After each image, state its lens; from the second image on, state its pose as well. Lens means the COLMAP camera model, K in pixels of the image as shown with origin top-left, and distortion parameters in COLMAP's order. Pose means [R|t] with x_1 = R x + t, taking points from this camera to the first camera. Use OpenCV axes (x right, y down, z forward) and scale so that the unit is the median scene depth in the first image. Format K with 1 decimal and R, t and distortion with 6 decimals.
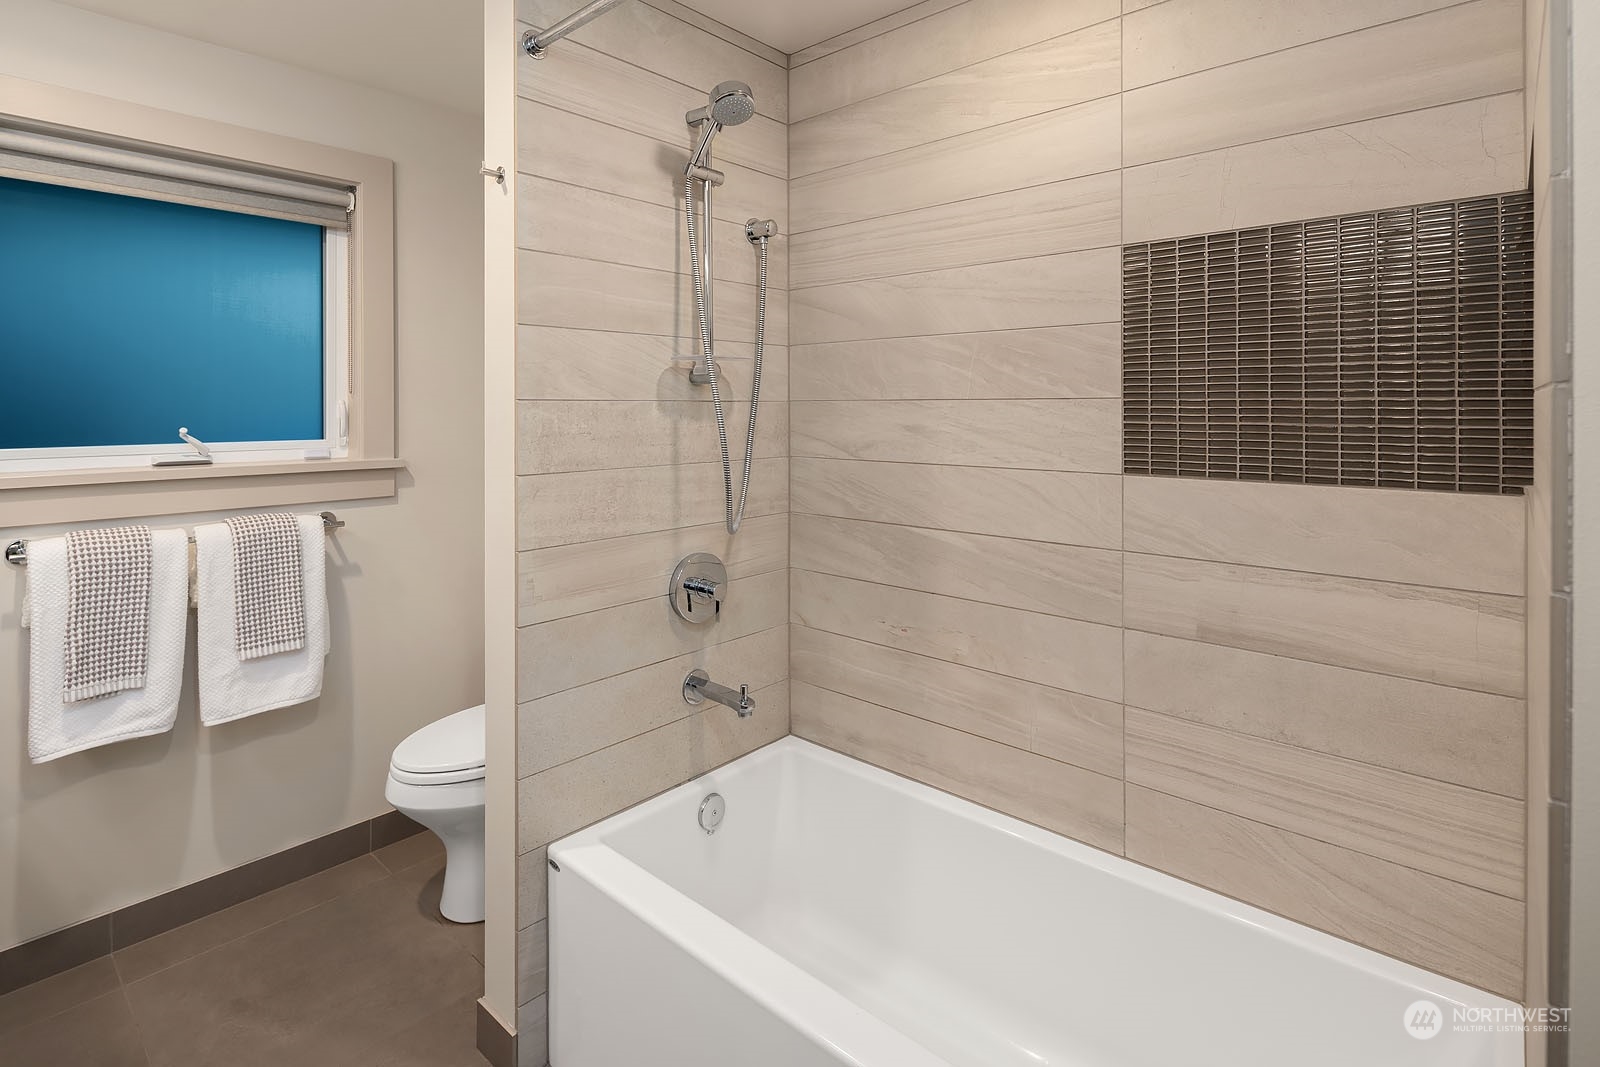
lens RADIAL K [[792.2, 0, 797.7], [0, 792.2, 408.4], [0, 0, 1]] dist [-0.002335, -0.001087]
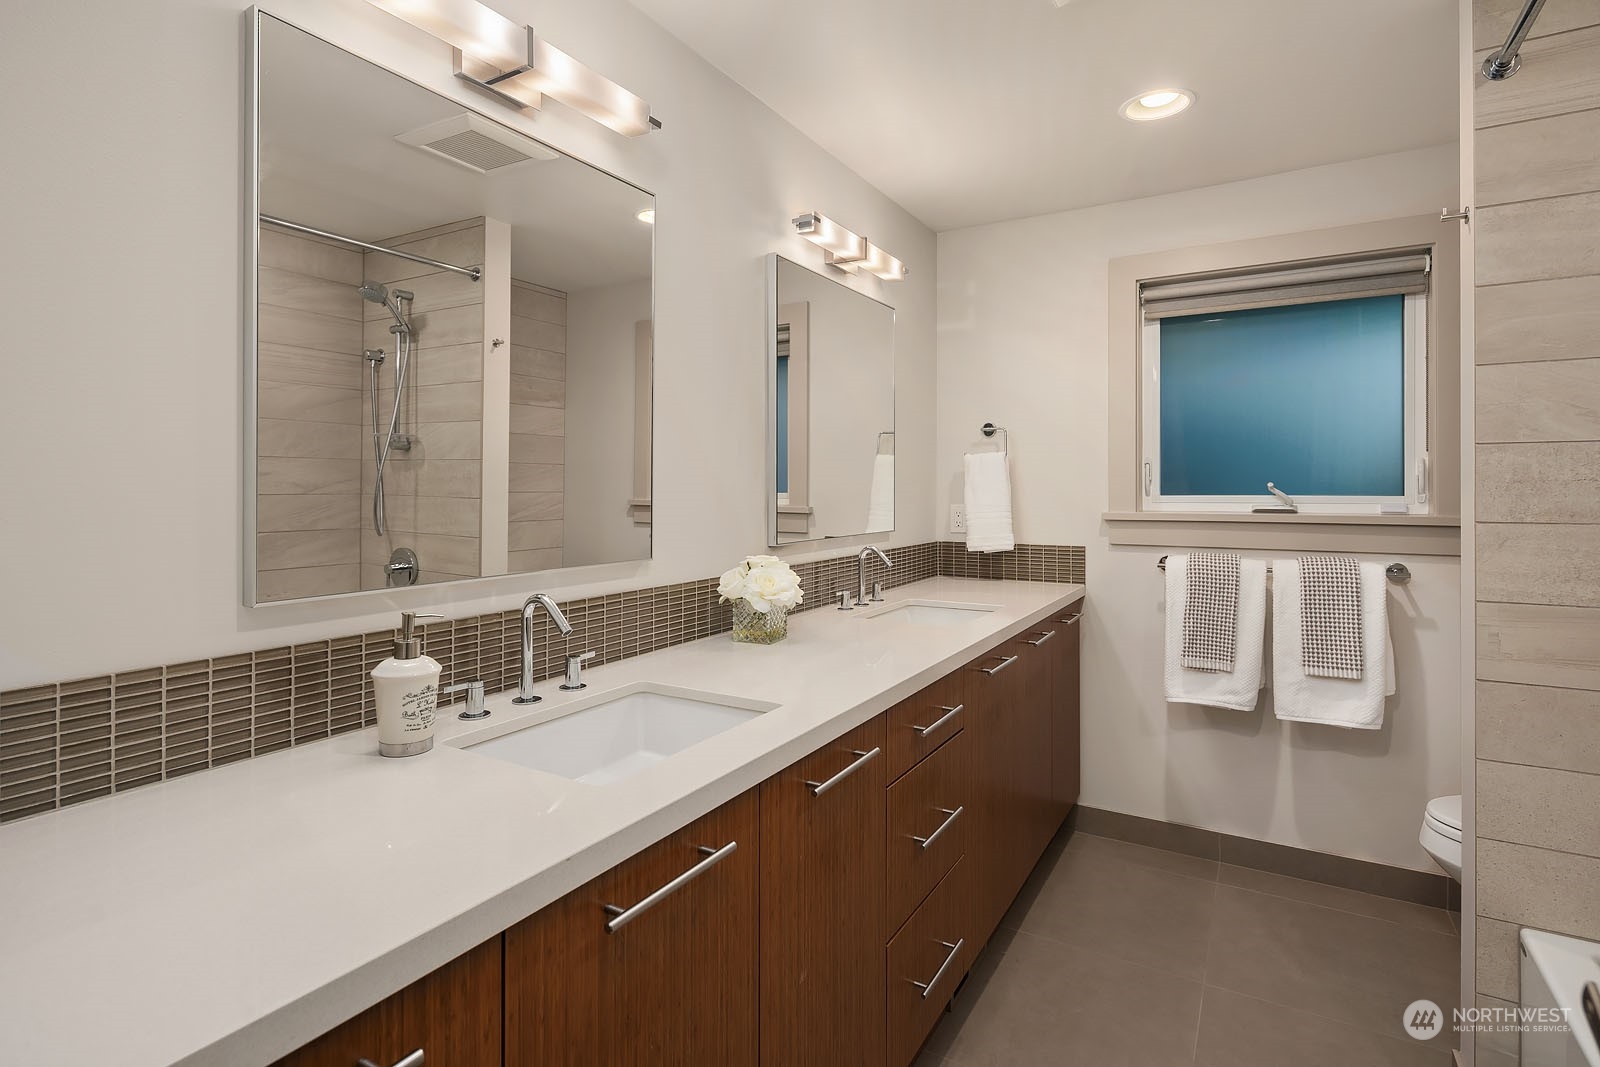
lens RADIAL K [[815.7, 0, 797.8], [0, 815.7, 481.5], [0, 0, 1]] dist [0.000222, -0.000164]
pose [[0.202444, -0.003750, -0.979287, 0.351797], [0.003670, 0.999989, -0.003071, 0.023871], [0.979287, -0.002972, 0.202455, -0.012369]]
